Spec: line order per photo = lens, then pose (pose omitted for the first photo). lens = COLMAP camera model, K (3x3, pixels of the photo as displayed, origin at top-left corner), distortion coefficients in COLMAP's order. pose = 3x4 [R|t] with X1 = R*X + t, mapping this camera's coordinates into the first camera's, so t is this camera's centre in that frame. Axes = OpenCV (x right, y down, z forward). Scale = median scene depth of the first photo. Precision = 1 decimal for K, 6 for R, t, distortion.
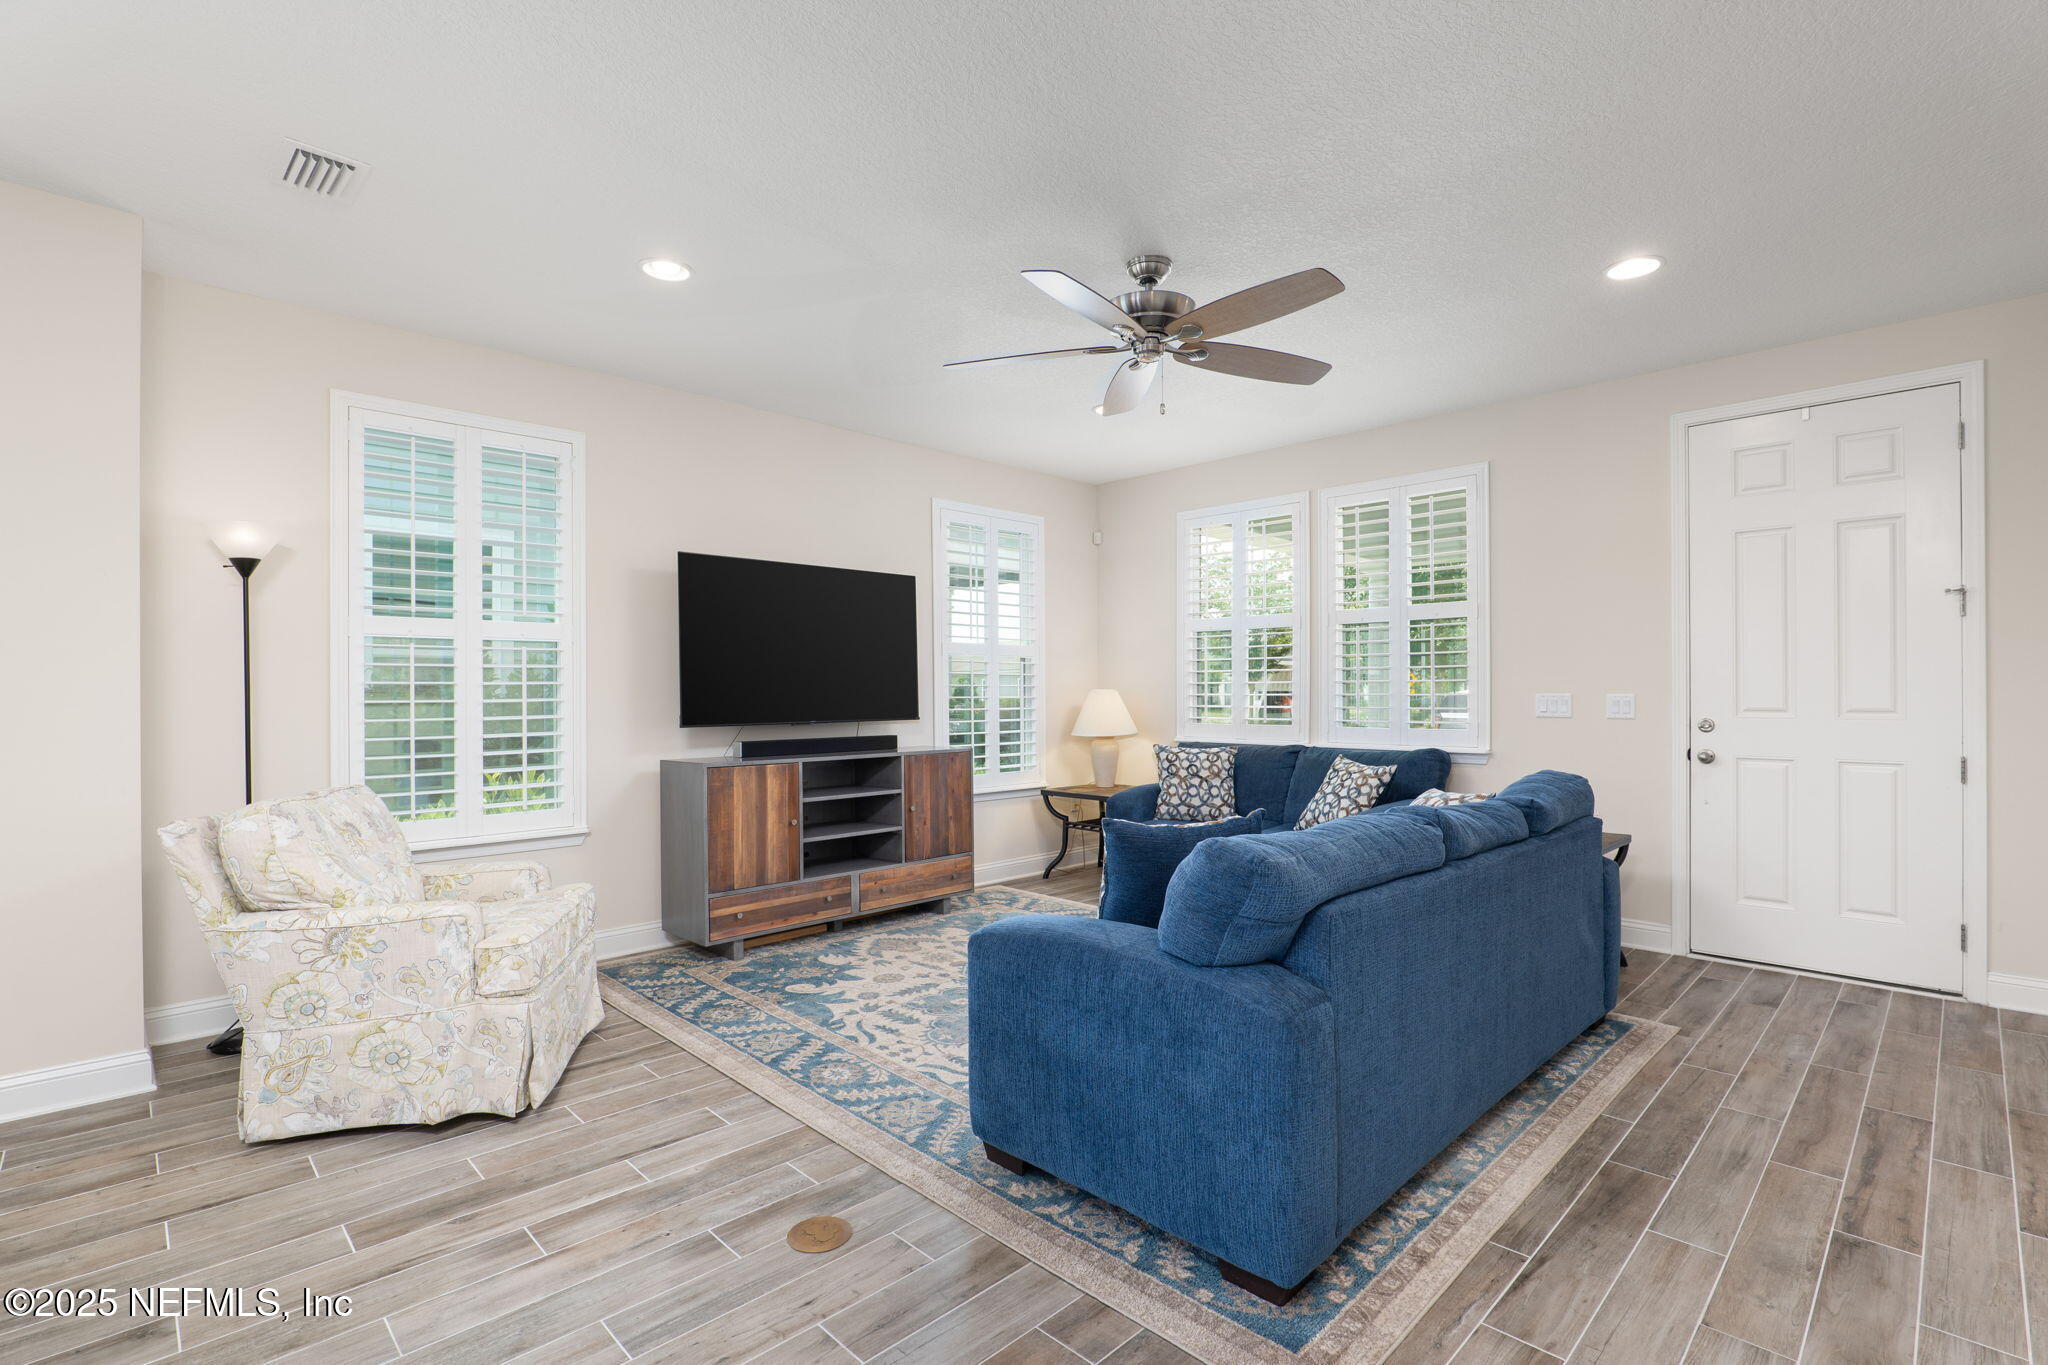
lens RADIAL K [[949.5, 0, 1033.9], [0, 949.5, 689.6], [0, 0, 1]] dist [-0.003197, 0.000021]
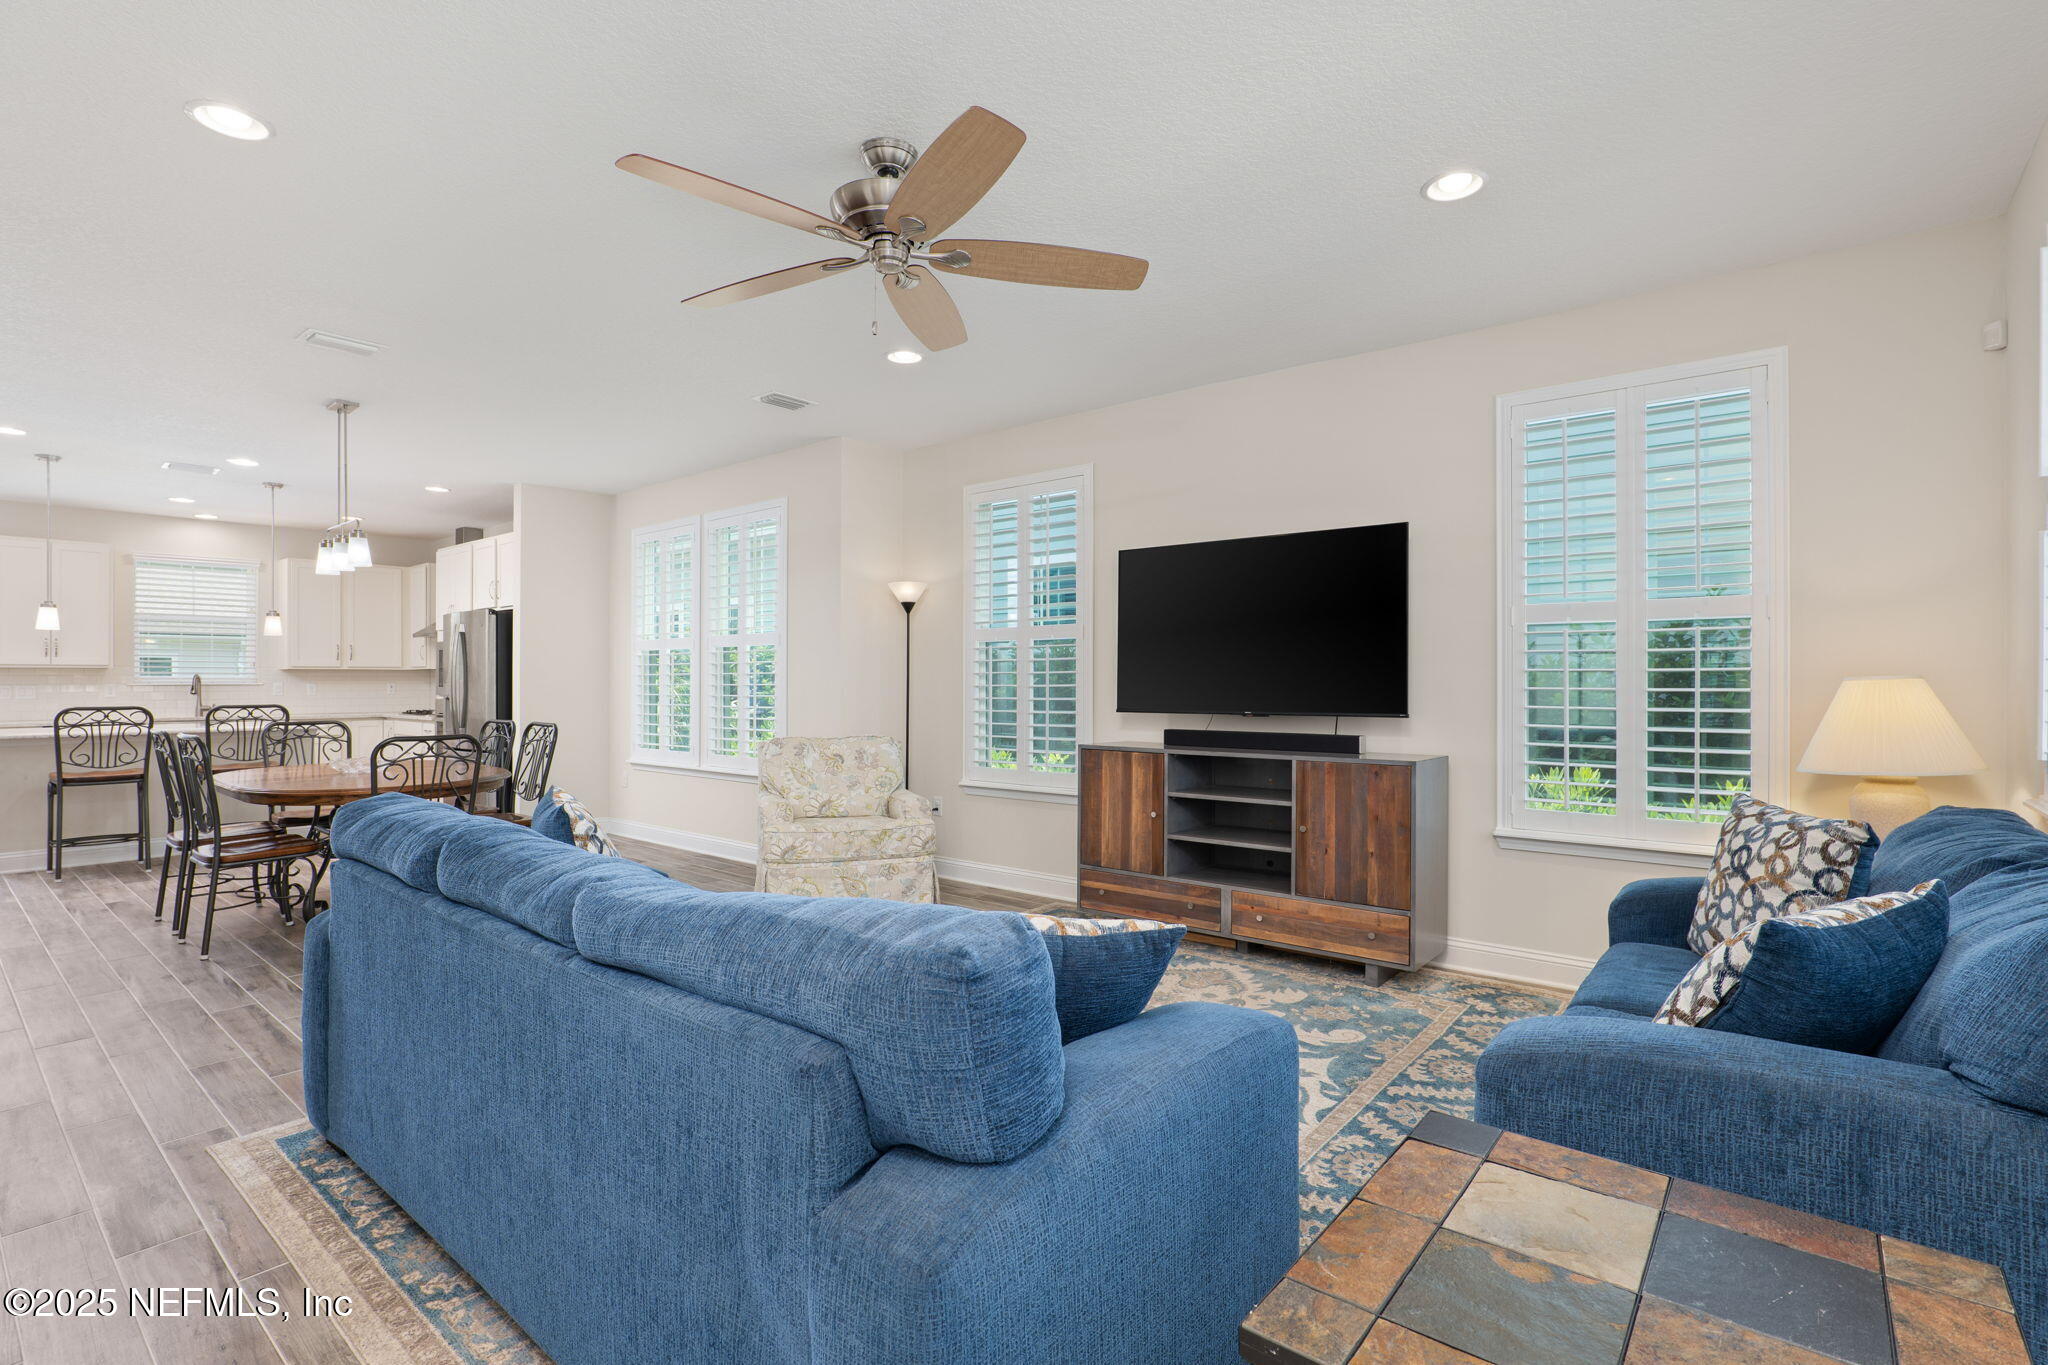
lens RADIAL K [[949.5, 0, 1035.1], [0, 949.5, 680.7], [0, 0, 1]] dist [-0.003197, 0.000021]
pose [[0.119486, 0.001971, -0.992834, 0.654225], [0.000017, 0.999998, 0.001987, 0.001768], [0.992836, -0.000254, 0.119486, 0.721853]]
